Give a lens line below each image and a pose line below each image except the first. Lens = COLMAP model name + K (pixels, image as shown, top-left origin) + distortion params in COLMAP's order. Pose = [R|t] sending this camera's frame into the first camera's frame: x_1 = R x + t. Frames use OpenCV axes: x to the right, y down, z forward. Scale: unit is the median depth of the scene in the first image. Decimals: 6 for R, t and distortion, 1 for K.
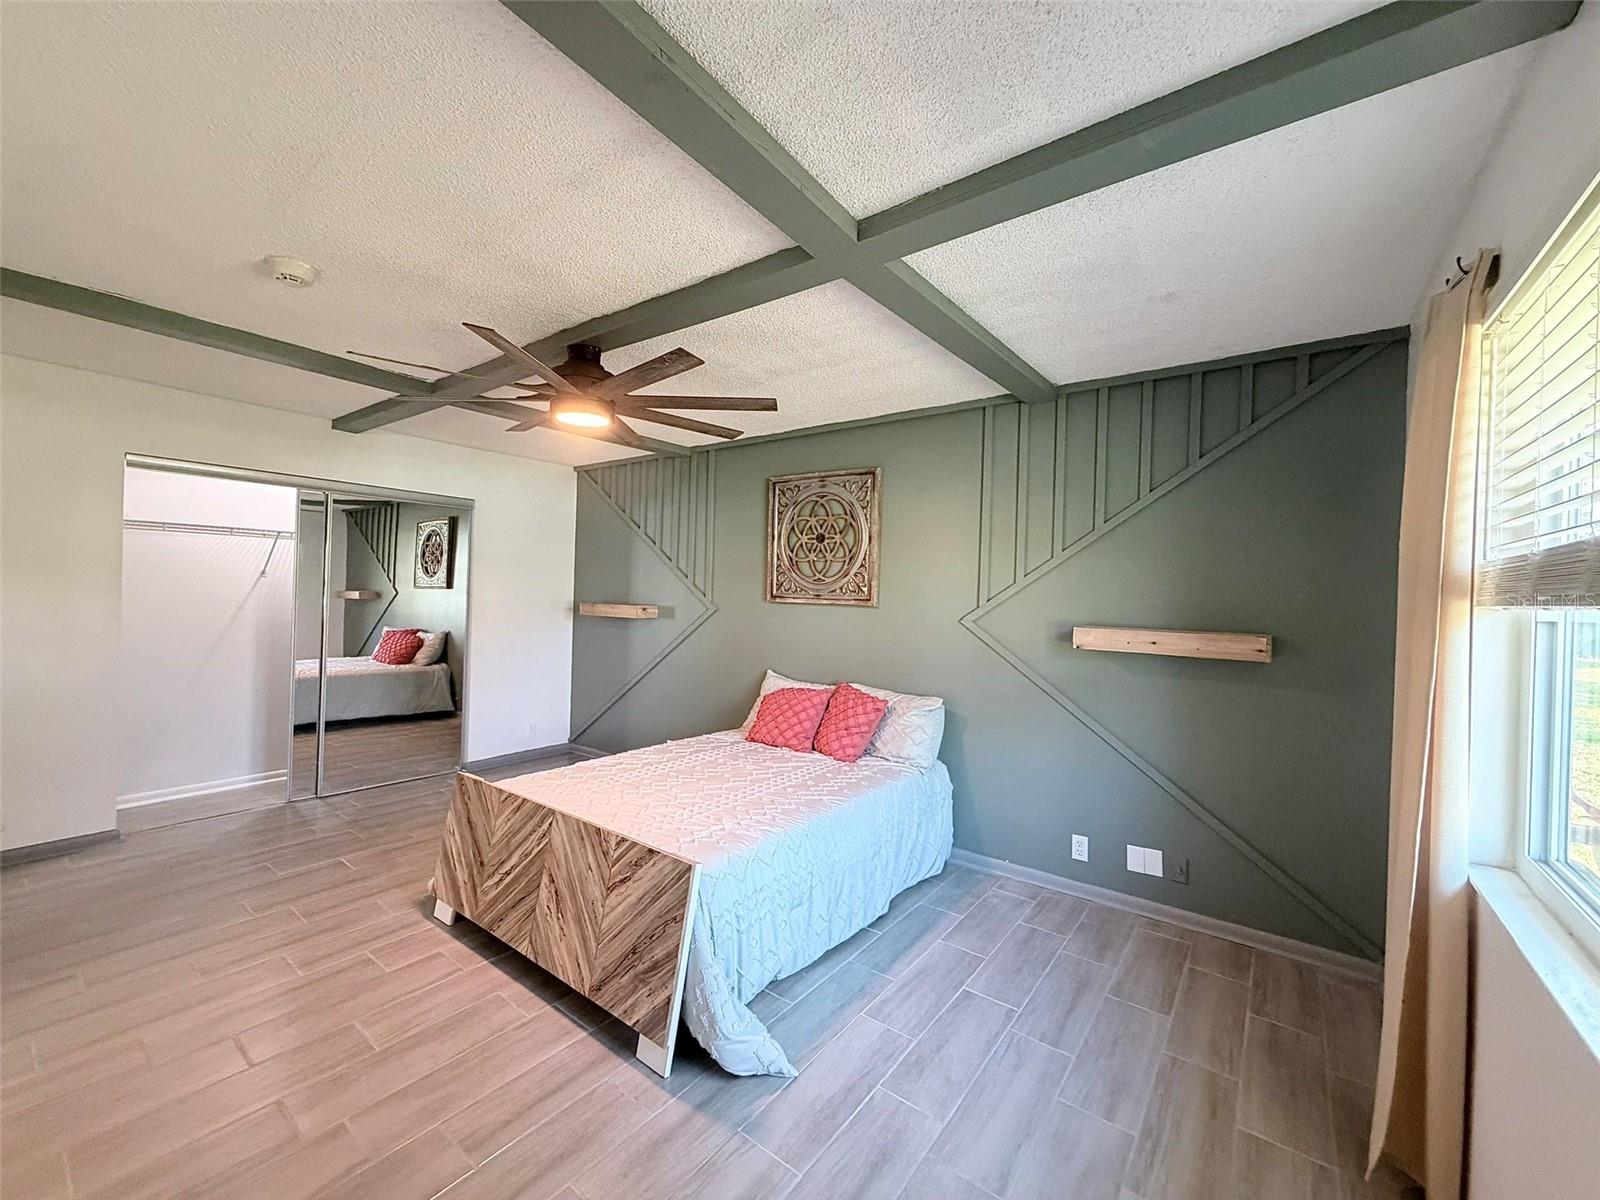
lens RADIAL K [[633.5, 0, 797.4], [0, 633.5, 598.0], [0, 0, 1]] dist [0.000332, 0.000045]
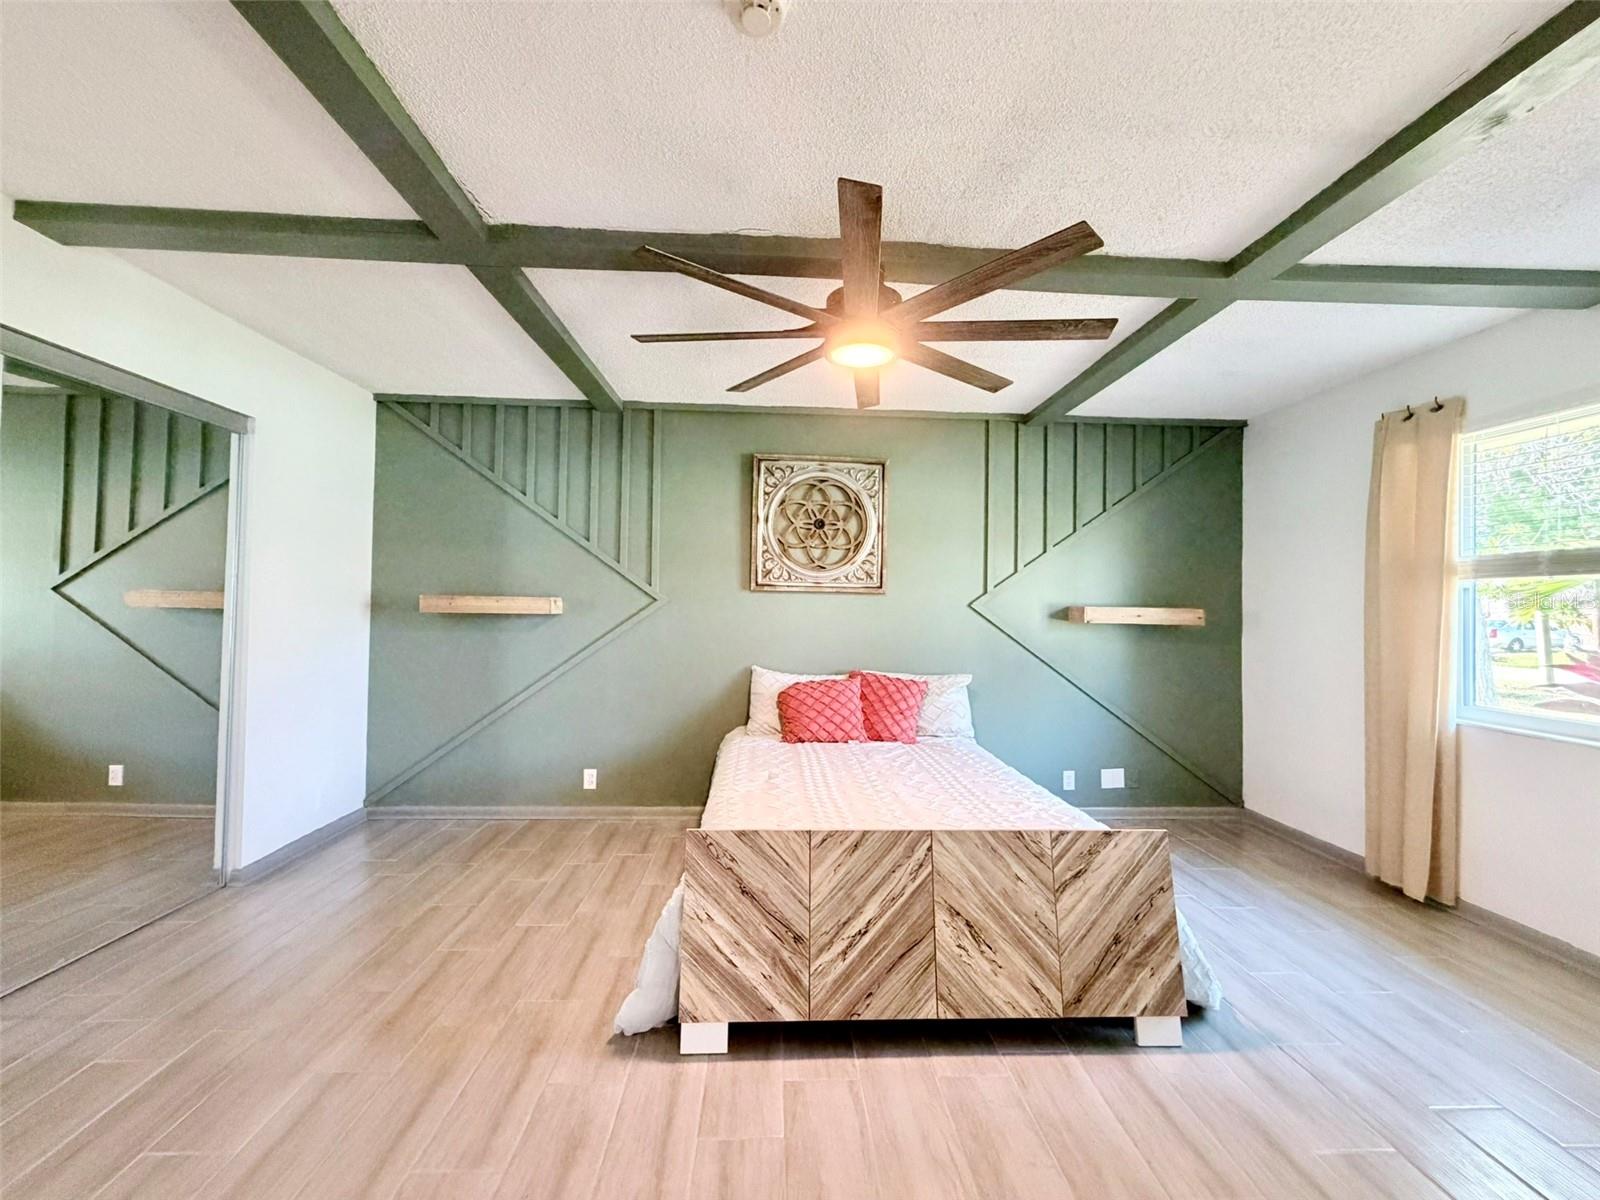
lens RADIAL K [[633.5, 0, 797.4], [0, 633.5, 598.0], [0, 0, 1]] dist [0.000332, 0.000045]
pose [[0.772866, -0.004190, 0.634556, -0.941421], [0.007231, 0.999971, -0.002204, 0.031642], [-0.634528, 0.006292, 0.772874, 0.432912]]
